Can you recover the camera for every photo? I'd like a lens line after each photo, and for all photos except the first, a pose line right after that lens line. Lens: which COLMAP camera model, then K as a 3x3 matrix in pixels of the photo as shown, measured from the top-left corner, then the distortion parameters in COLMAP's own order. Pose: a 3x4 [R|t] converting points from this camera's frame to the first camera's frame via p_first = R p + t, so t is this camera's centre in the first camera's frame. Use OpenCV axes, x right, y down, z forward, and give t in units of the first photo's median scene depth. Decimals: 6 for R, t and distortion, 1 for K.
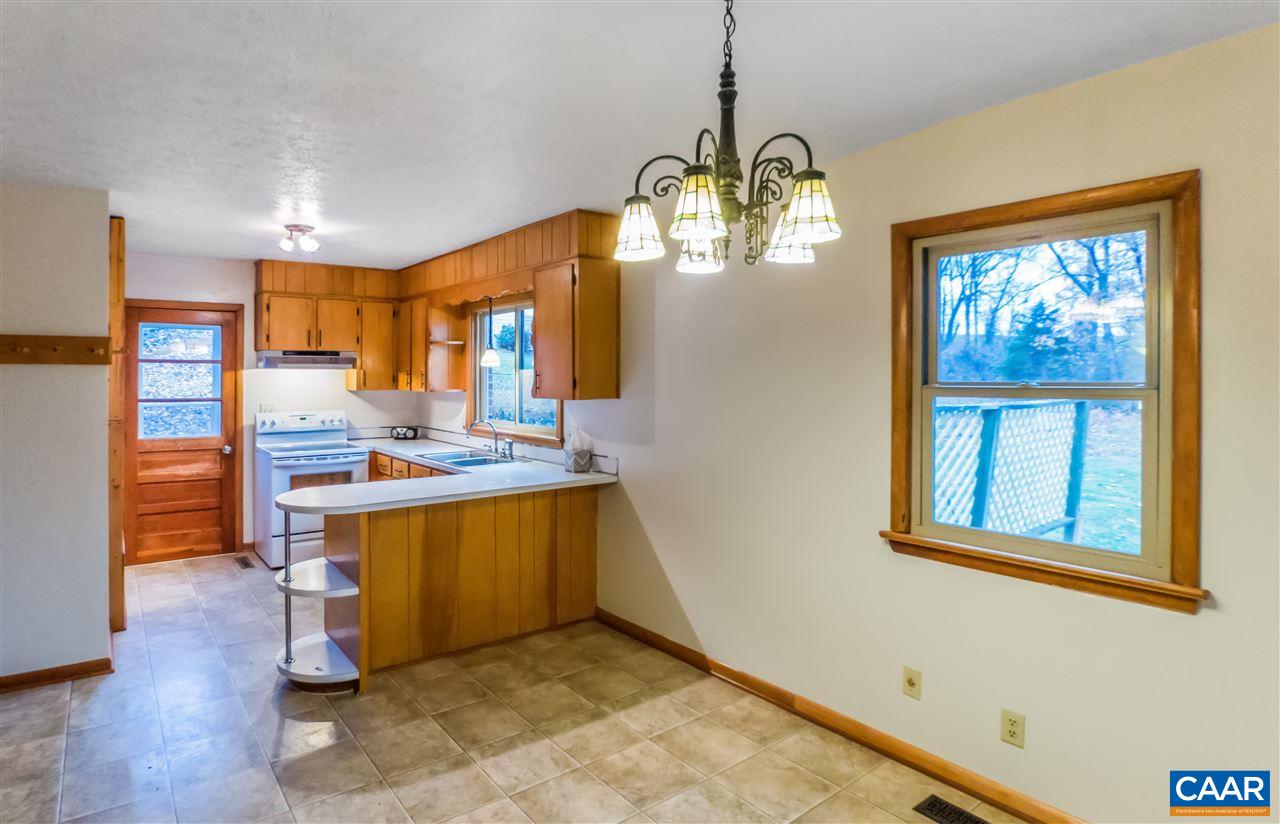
lens RADIAL K [[664.9, 0, 636.0], [0, 664.9, 377.1], [0, 0, 1]] dist [-0.029030, -0.000063]
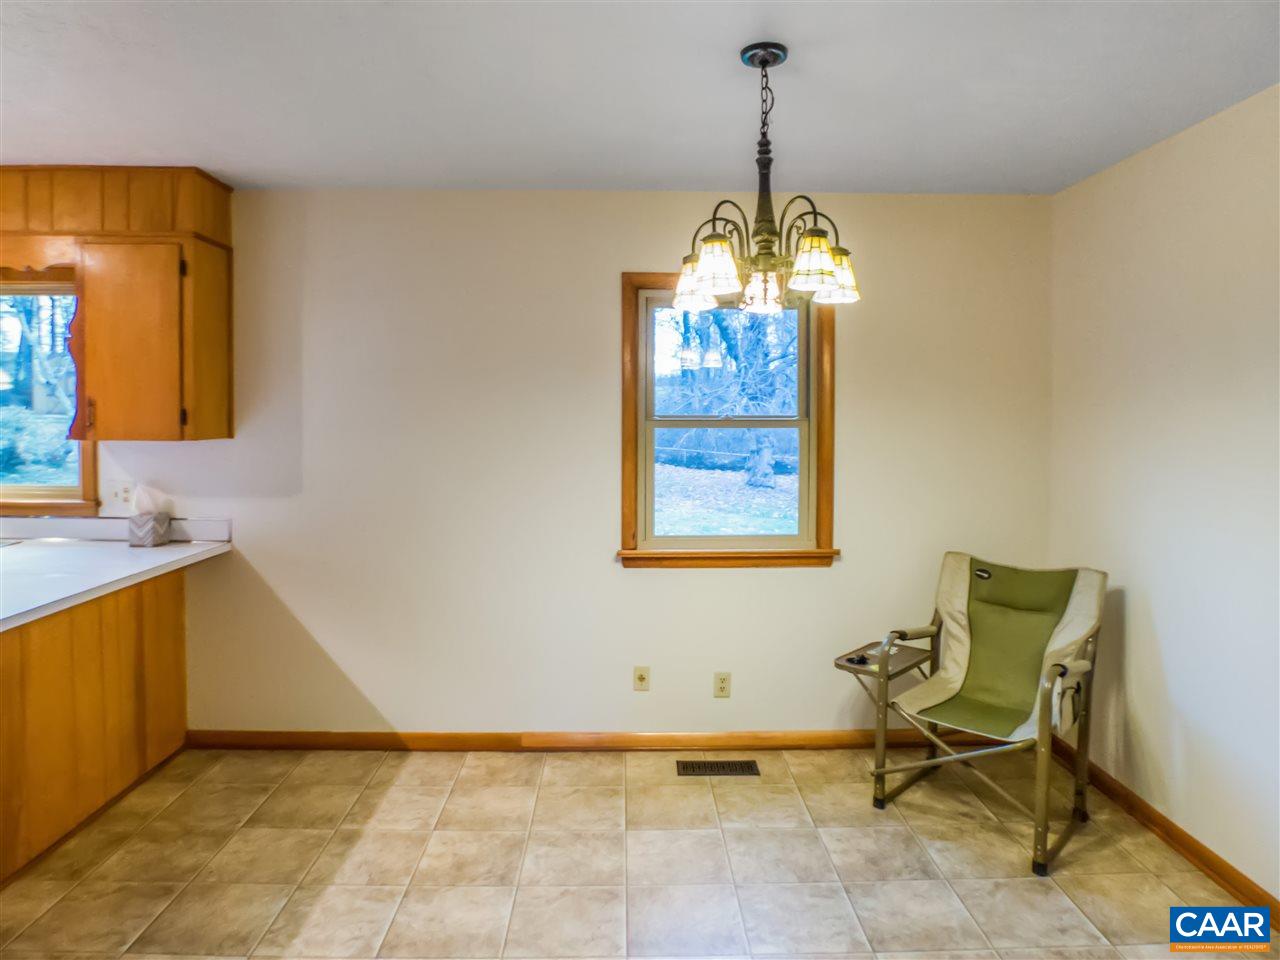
lens RADIAL K [[742.0, 0, 642.1], [0, 742.0, 420.6], [0, 0, 1]] dist [-0.094387, 0.045711]
pose [[0.601052, -0.004262, 0.799198, -0.471132], [-0.005604, 0.999939, 0.009547, 0.004031], [-0.799190, -0.010217, 0.600991, 0.187996]]
